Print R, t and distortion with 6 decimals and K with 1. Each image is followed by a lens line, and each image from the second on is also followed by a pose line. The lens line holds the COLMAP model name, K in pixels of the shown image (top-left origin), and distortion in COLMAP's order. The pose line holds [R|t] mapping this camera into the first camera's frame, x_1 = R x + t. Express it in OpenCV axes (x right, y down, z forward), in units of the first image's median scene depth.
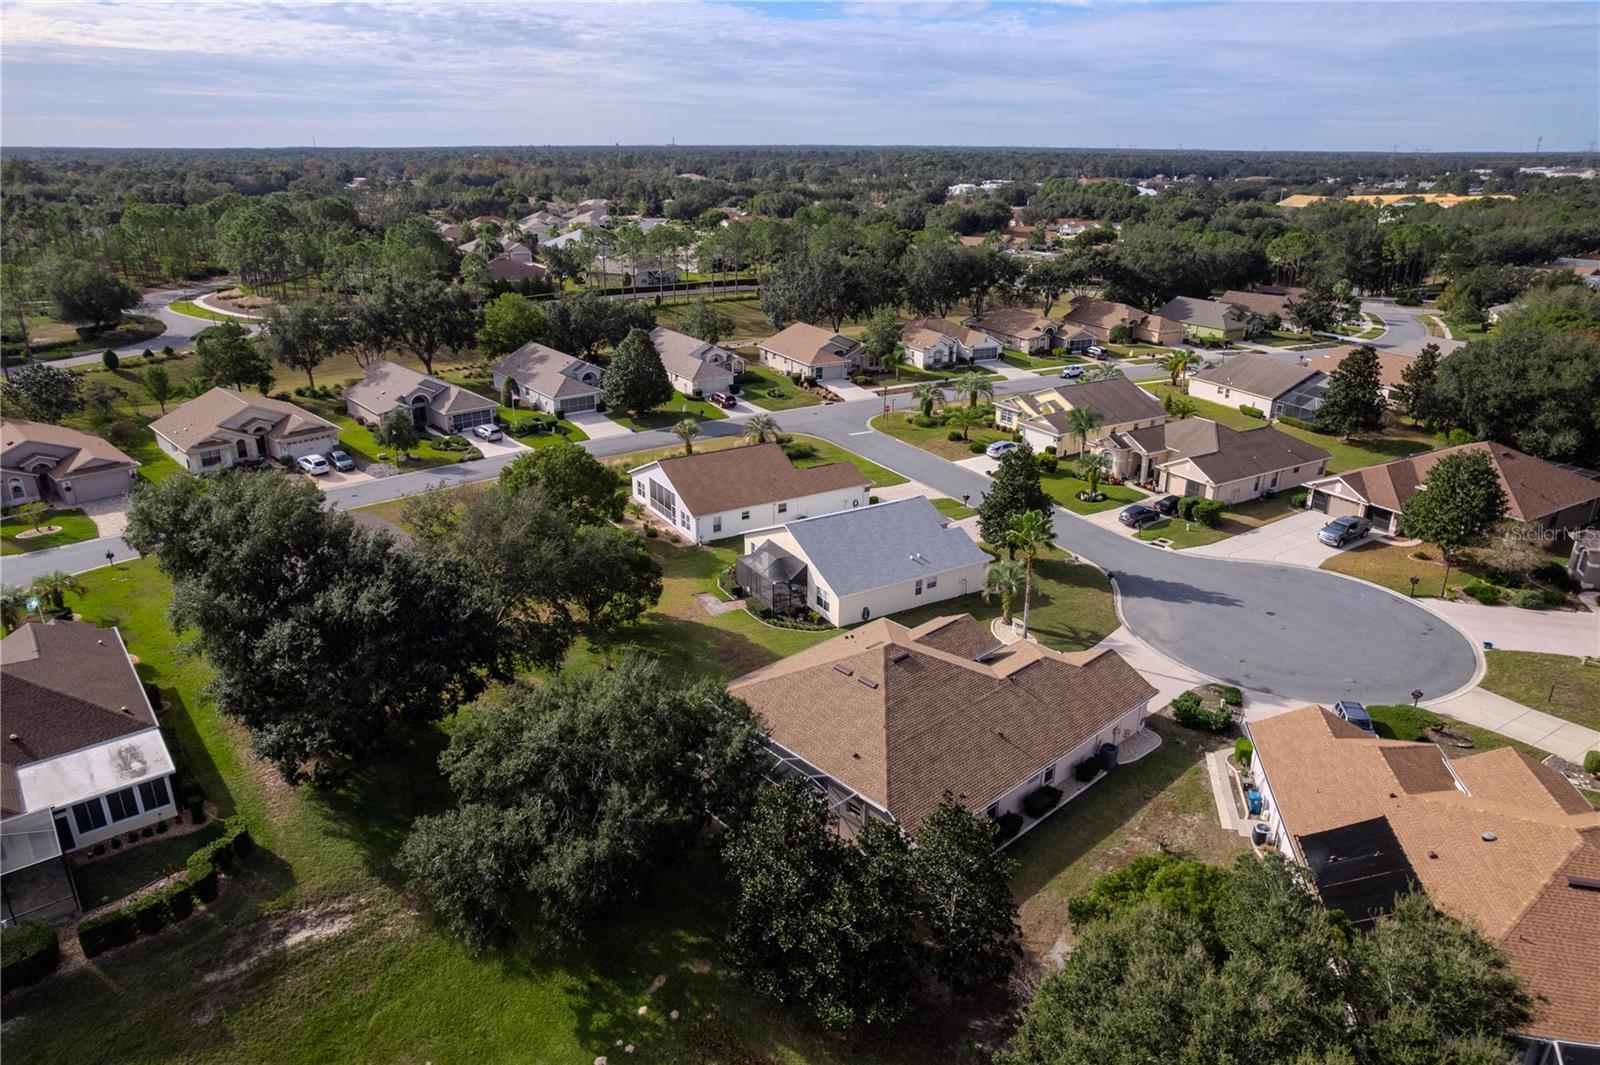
lens RADIAL K [[1025.8, 0, 796.4], [0, 1025.8, 529.5], [0, 0, 1]] dist [-0.081425, 0.075694]
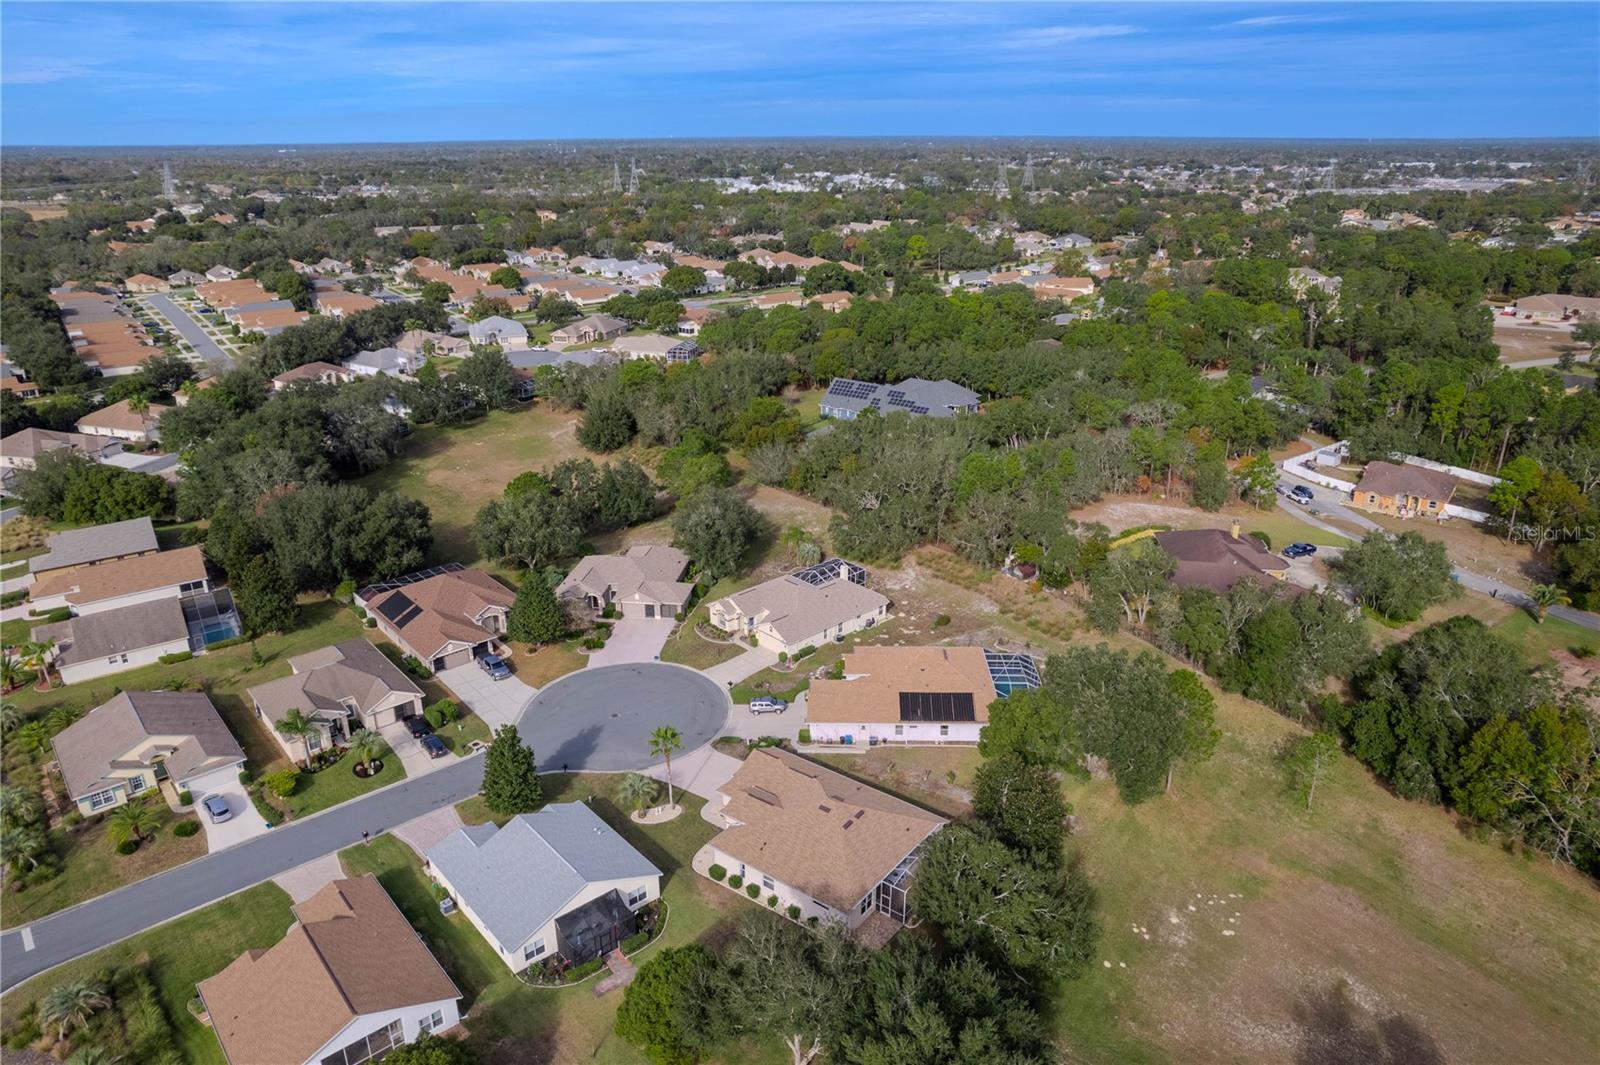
lens RADIAL K [[1042.4, 0, 795.6], [0, 1042.4, 535.8], [0, 0, 1]] dist [-0.071524, 0.060363]
pose [[-0.181432, -0.358110, 0.915882, -0.766594], [0.352653, 0.845703, 0.400529, -0.562124], [-0.917997, 0.395657, -0.027149, 0.553309]]
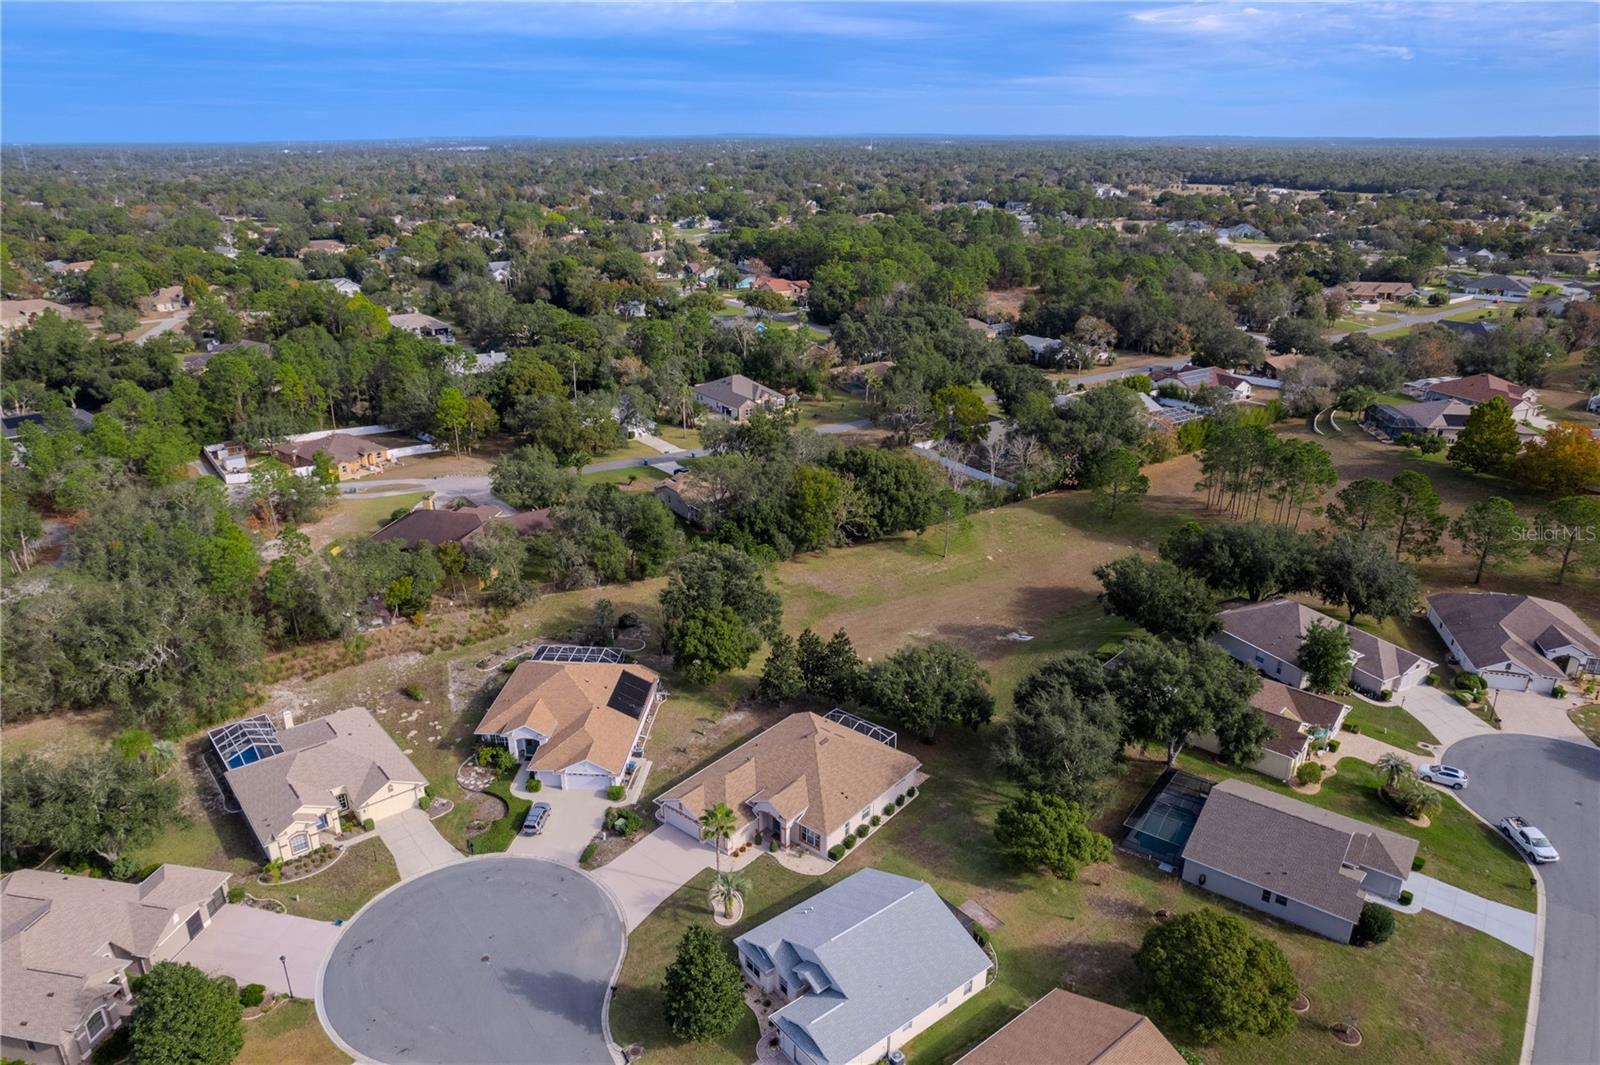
lens RADIAL K [[1042.4, 0, 795.6], [0, 1042.4, 535.8], [0, 0, 1]] dist [-0.071524, 0.060363]
pose [[-0.990458, 0.048626, -0.128954, 0.208627], [-0.049998, 0.745164, 0.665004, -0.829683], [0.128428, 0.665106, -0.735622, 1.269124]]
